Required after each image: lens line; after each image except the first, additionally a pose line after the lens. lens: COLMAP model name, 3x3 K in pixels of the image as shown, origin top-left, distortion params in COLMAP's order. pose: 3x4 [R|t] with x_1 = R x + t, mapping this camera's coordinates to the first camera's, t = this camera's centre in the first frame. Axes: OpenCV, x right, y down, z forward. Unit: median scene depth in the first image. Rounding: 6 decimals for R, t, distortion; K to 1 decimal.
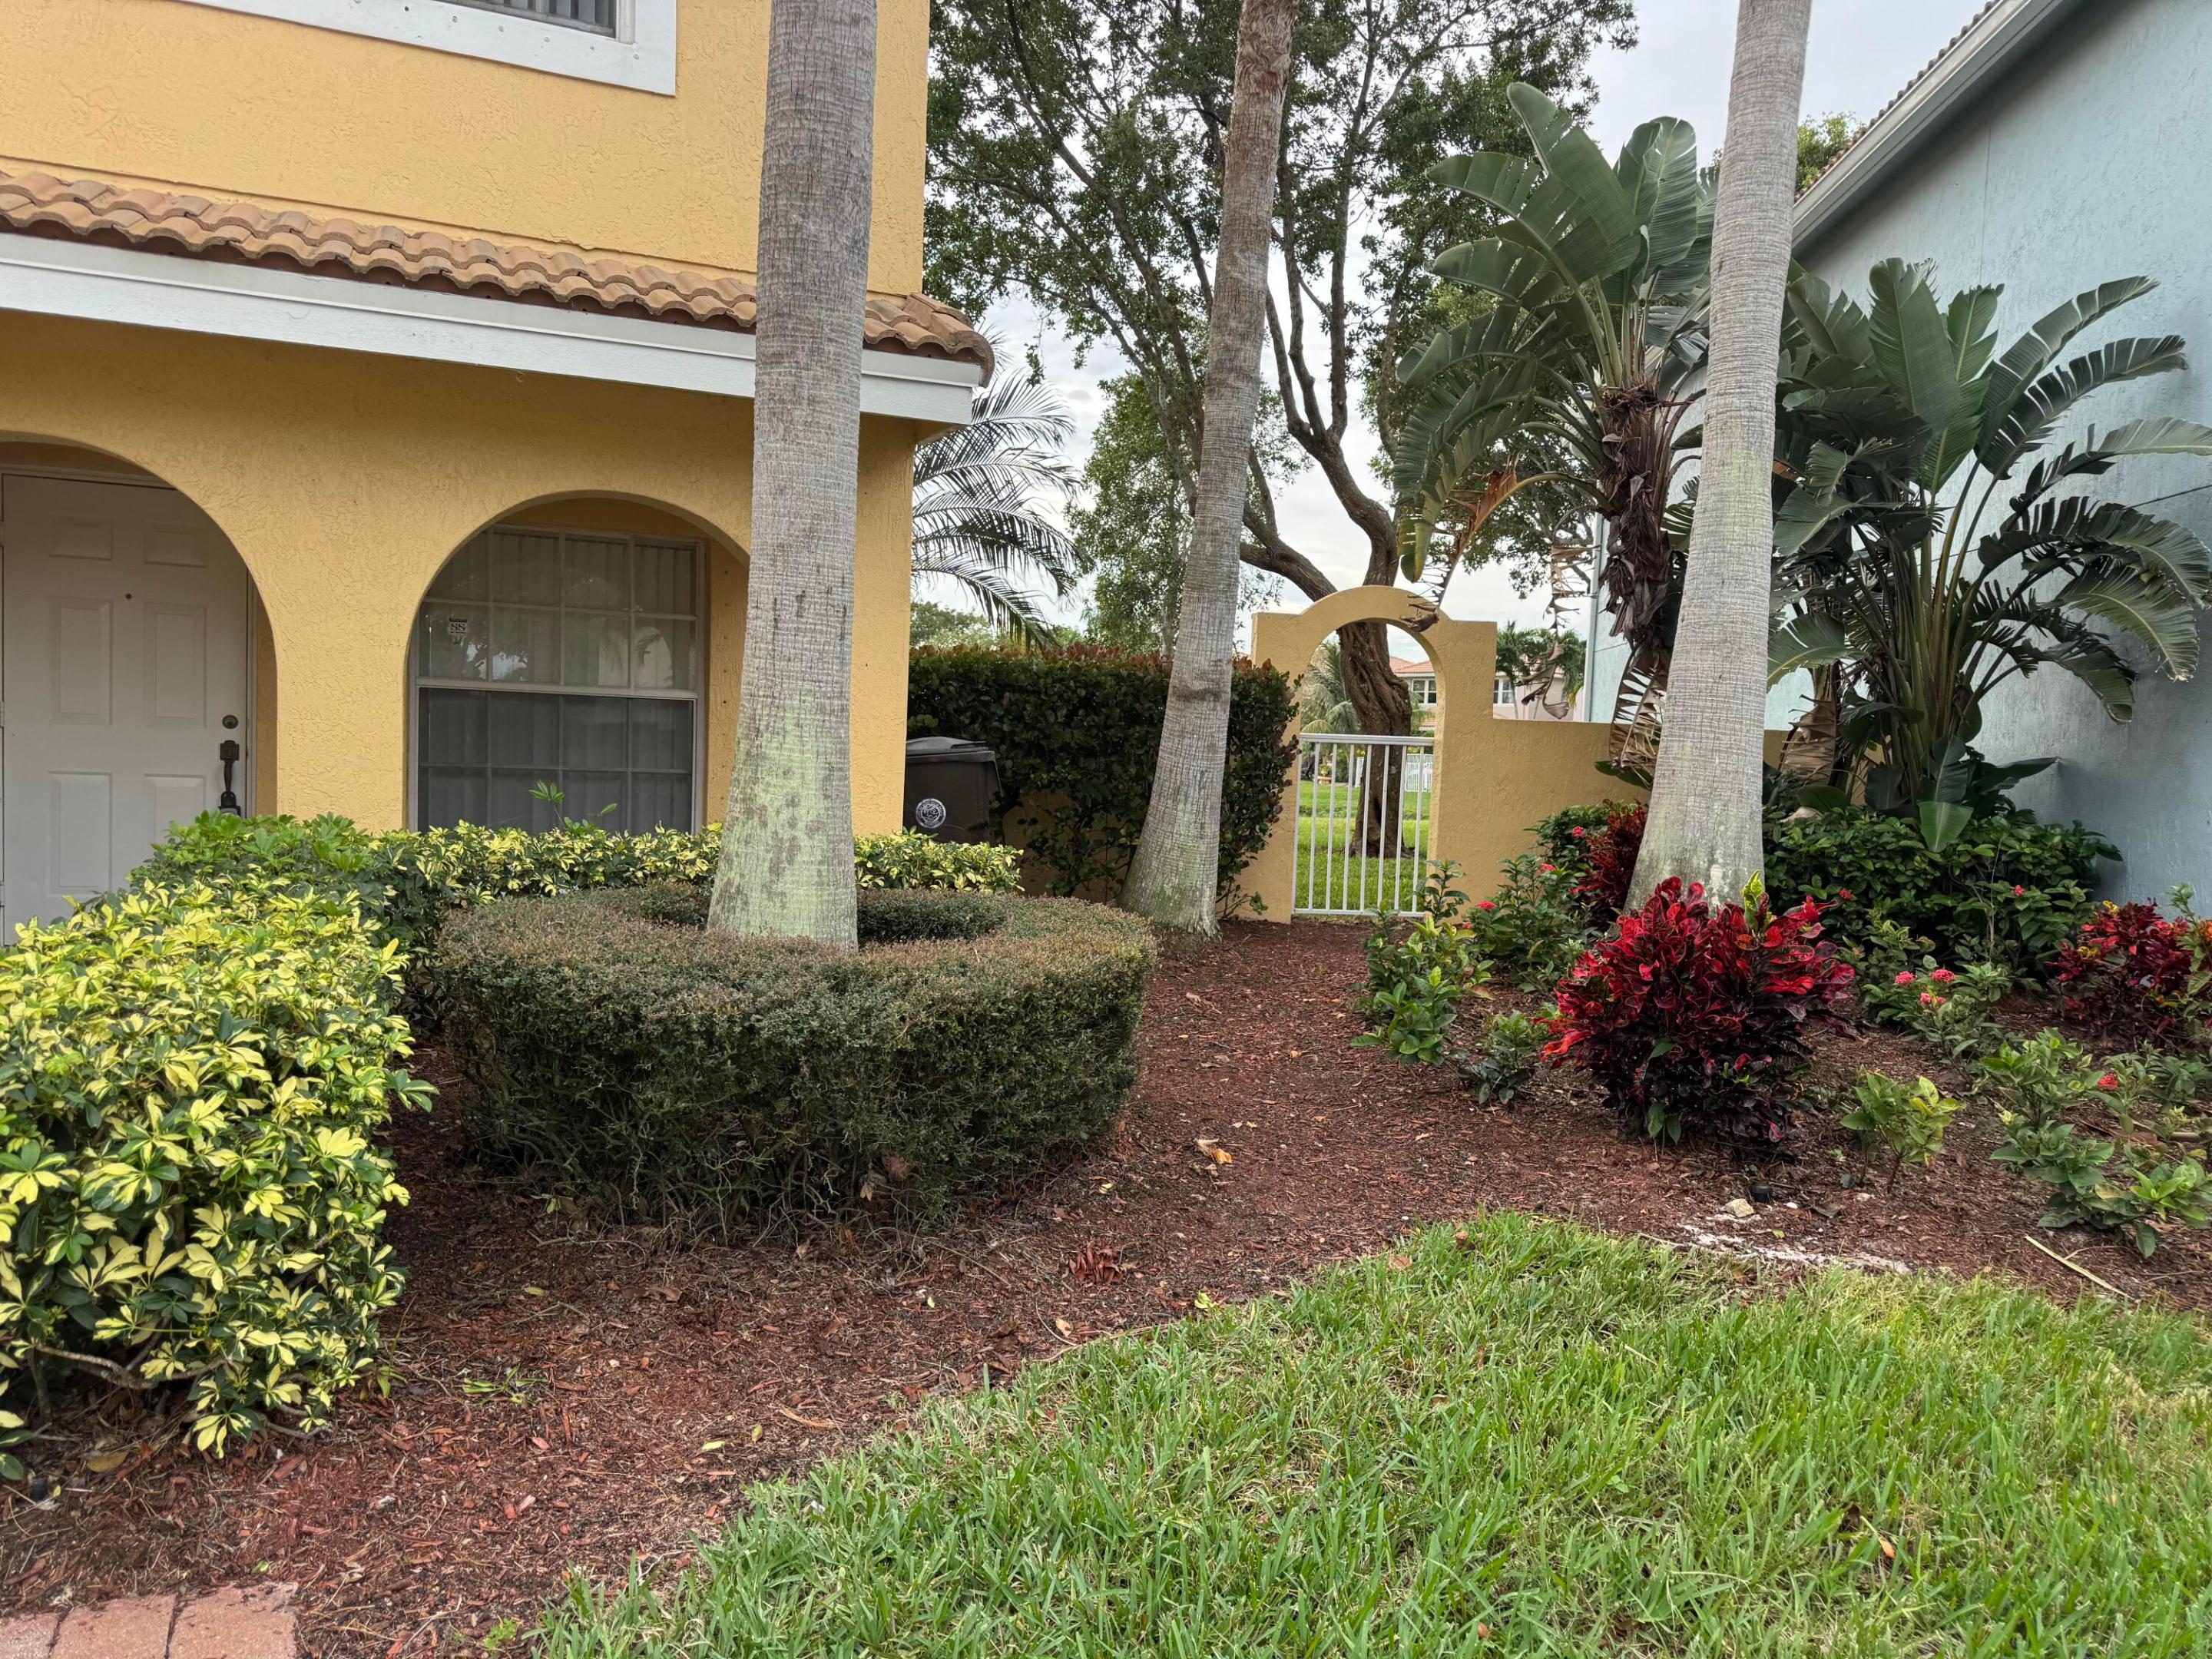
lens RADIAL K [[1566.5, 0, 1110.6], [0, 1566.5, 818.9], [0, 0, 1]] dist [0.110625, -0.159333]
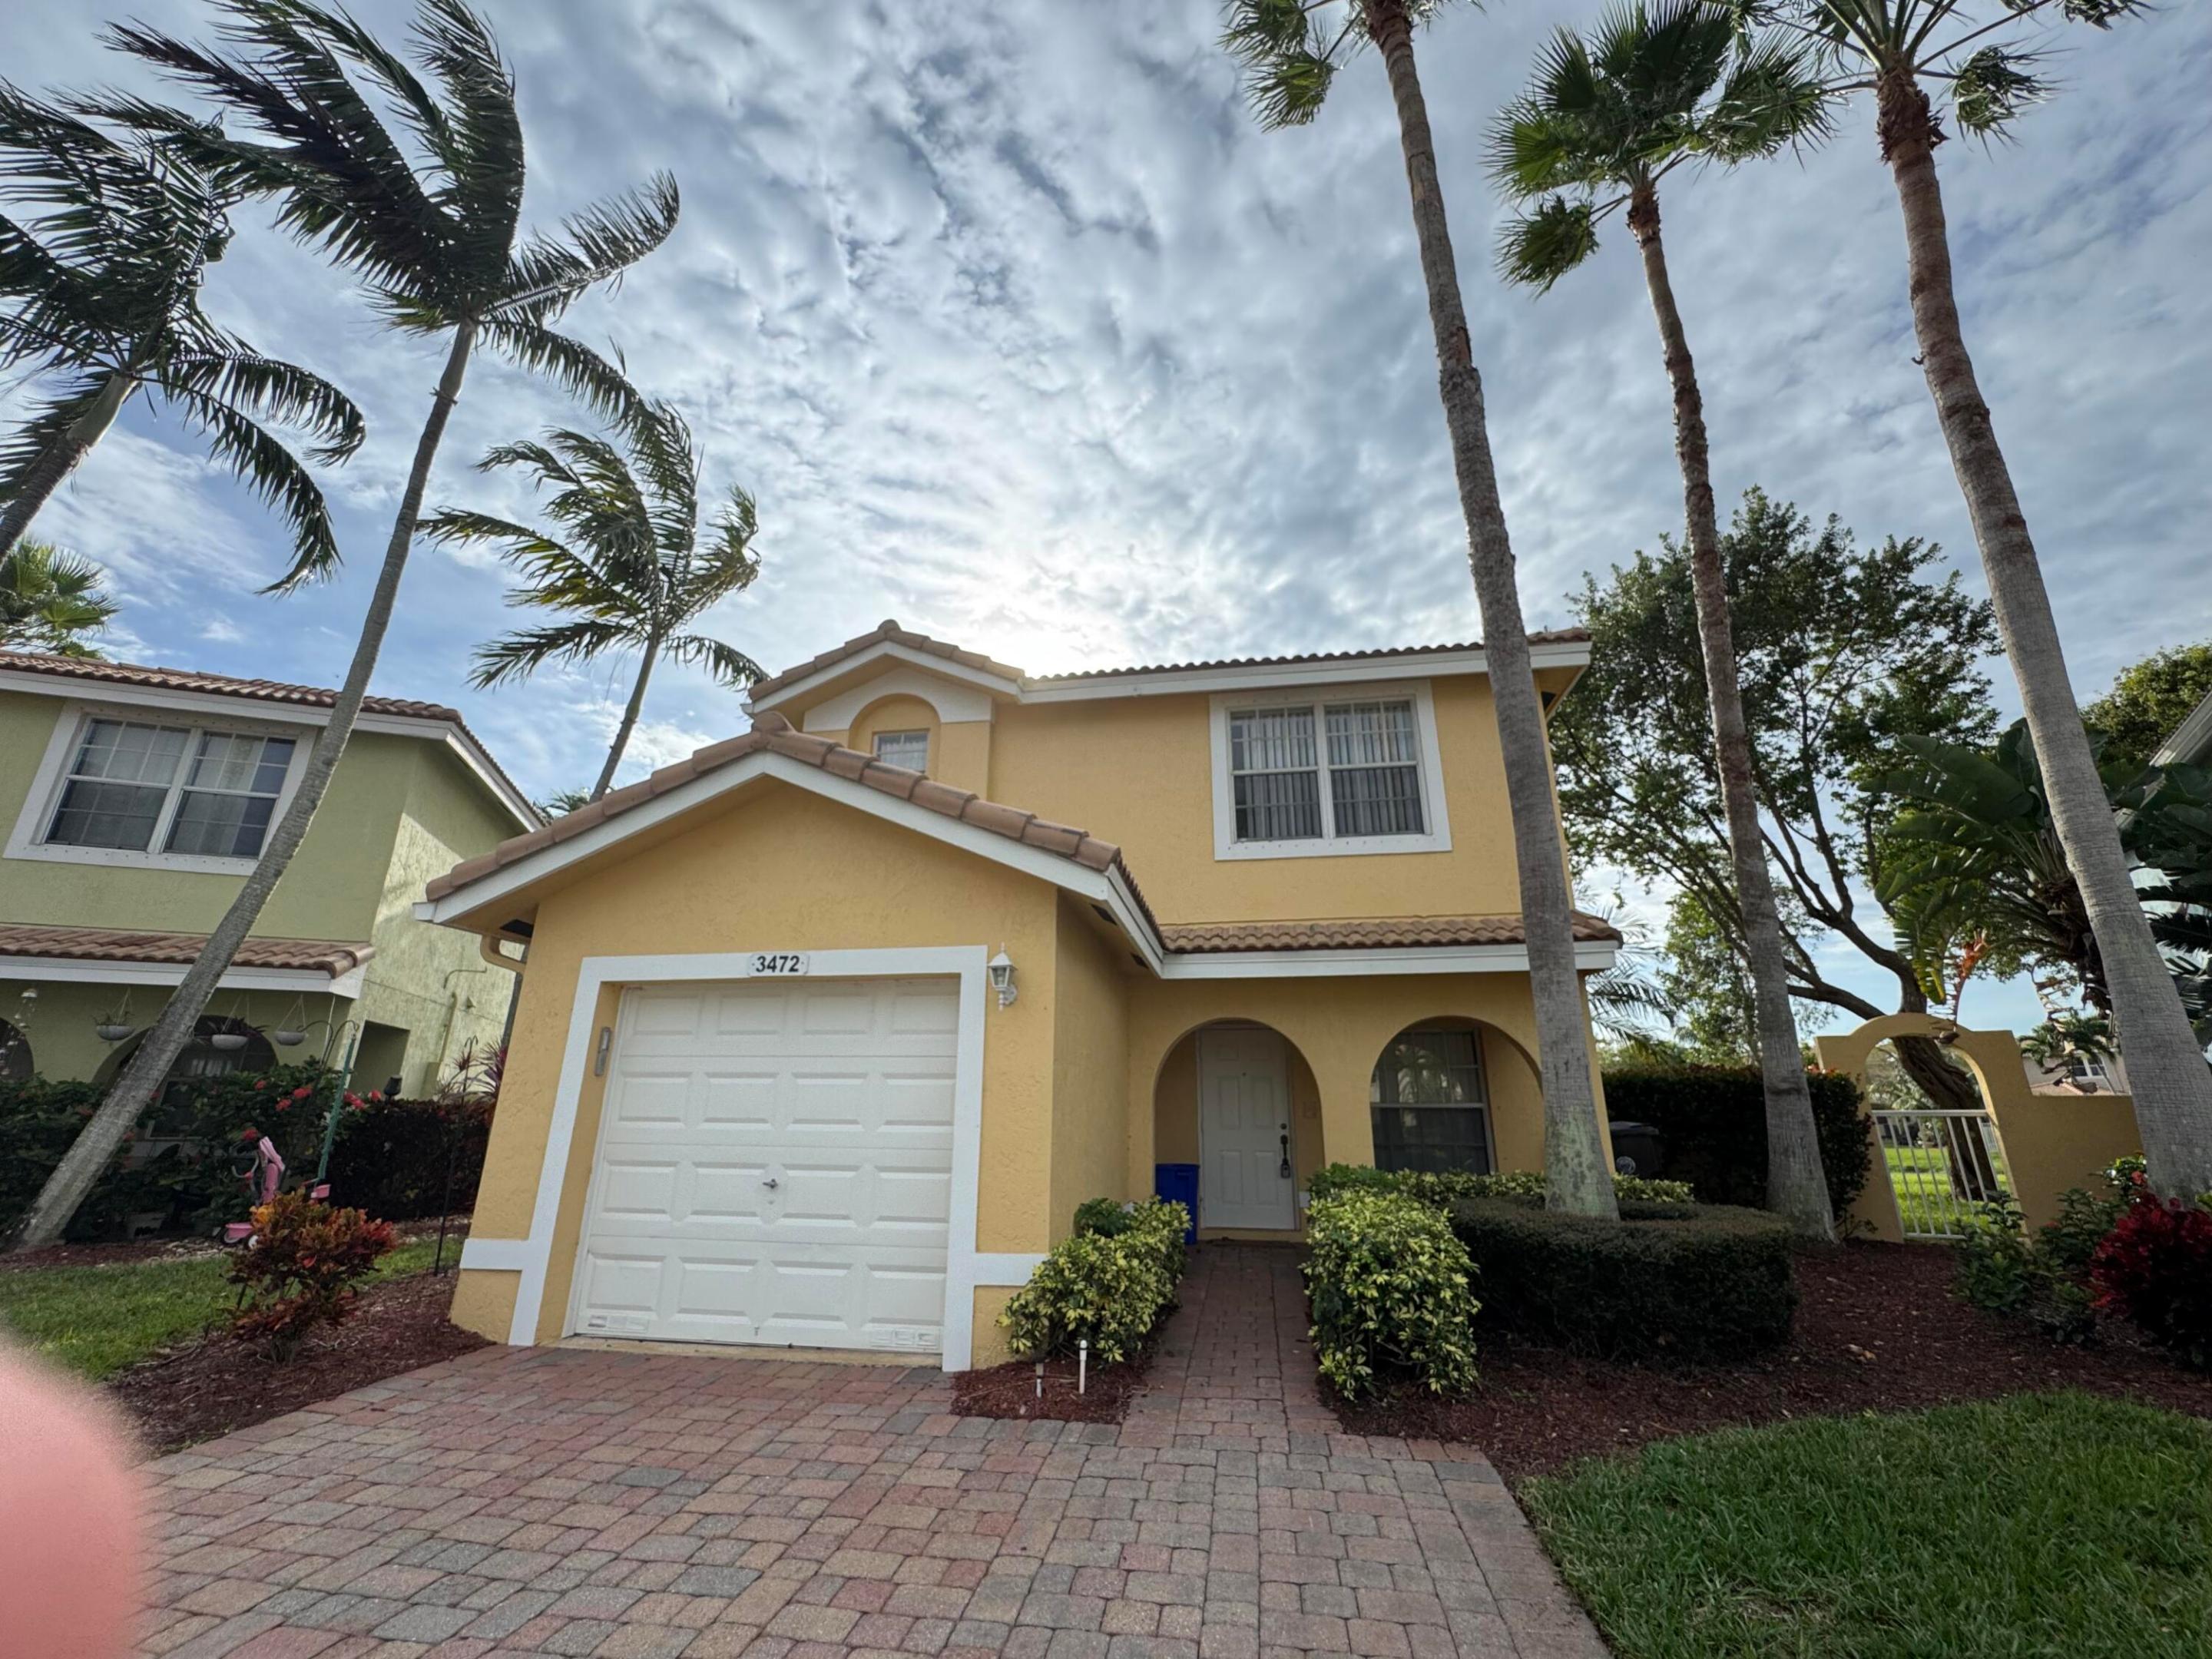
lens RADIAL K [[877.0, 0, 1105.4], [0, 877.0, 832.2], [0, 0, 1]] dist [0.002159, -0.004386]
pose [[0.830694, -0.205534, -0.517400, -0.008880], [0.000498, 0.929632, -0.368490, 0.011360], [0.556729, 0.305845, 0.772342, -0.258476]]
